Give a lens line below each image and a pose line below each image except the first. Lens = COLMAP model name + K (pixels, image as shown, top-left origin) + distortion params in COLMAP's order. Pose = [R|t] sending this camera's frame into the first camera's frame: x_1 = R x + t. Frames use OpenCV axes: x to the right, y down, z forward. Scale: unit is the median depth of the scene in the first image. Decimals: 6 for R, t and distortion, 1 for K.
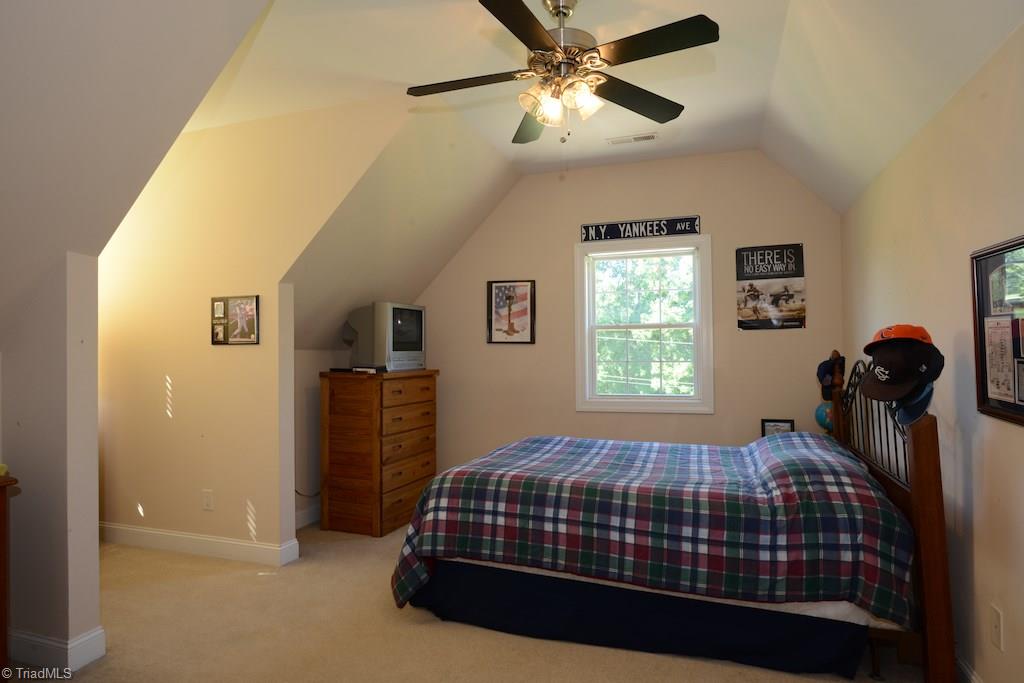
lens RADIAL K [[586.4, 0, 515.4], [0, 586.4, 345.5], [0, 0, 1]] dist [-0.003458, -0.000359]
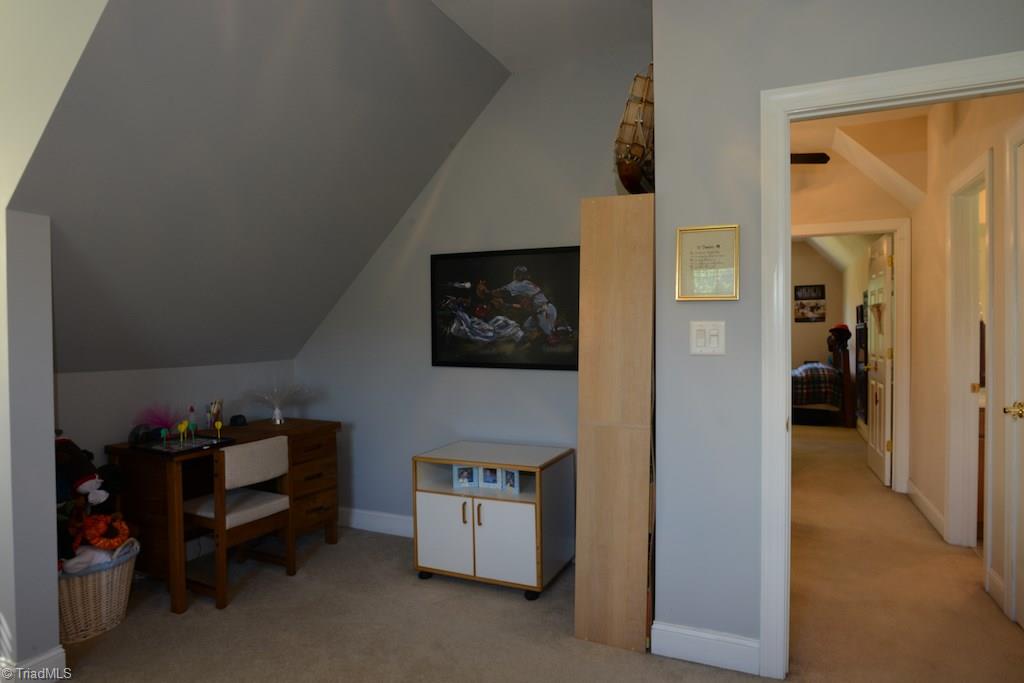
lens RADIAL K [[586.4, 0, 515.4], [0, 586.4, 345.5], [0, 0, 1]] dist [-0.003458, -0.000359]
pose [[0.995606, 0.005034, -0.093505, -0.490480], [-0.002053, 0.999487, 0.031948, -0.007749], [0.093618, -0.031616, 0.995106, -1.379633]]
